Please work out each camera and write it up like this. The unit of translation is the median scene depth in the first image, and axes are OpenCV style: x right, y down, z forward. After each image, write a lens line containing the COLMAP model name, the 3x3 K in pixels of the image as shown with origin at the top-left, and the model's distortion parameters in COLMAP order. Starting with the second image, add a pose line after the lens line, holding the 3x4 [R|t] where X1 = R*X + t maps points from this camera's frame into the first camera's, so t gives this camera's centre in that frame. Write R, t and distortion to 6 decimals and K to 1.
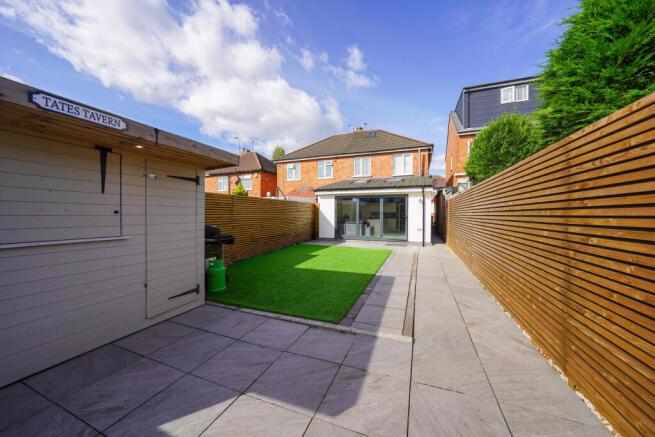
lens RADIAL K [[230.9, 0, 326.7], [0, 230.9, 216.7], [0, 0, 1]] dist [-0.018486, 0.001383]
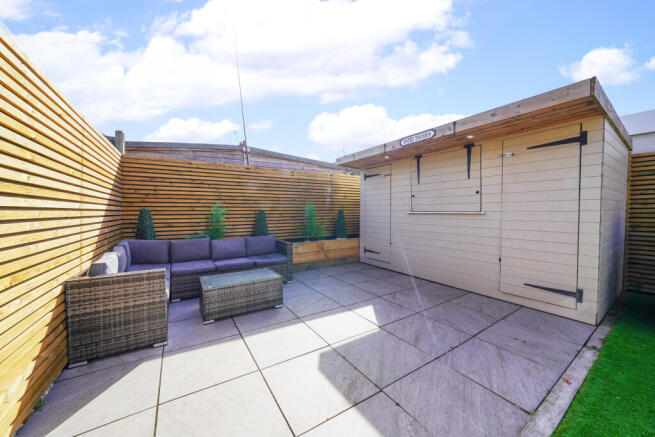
lens RADIAL K [[230.9, 0, 324.6], [0, 230.9, 218.1], [0, 0, 1]] dist [-0.018486, 0.001383]
pose [[-0.582409, 0.028724, -0.812388, 0.602819], [0.001188, 0.999405, 0.034485, 0.077984], [0.812895, 0.019119, -0.582097, 1.053395]]
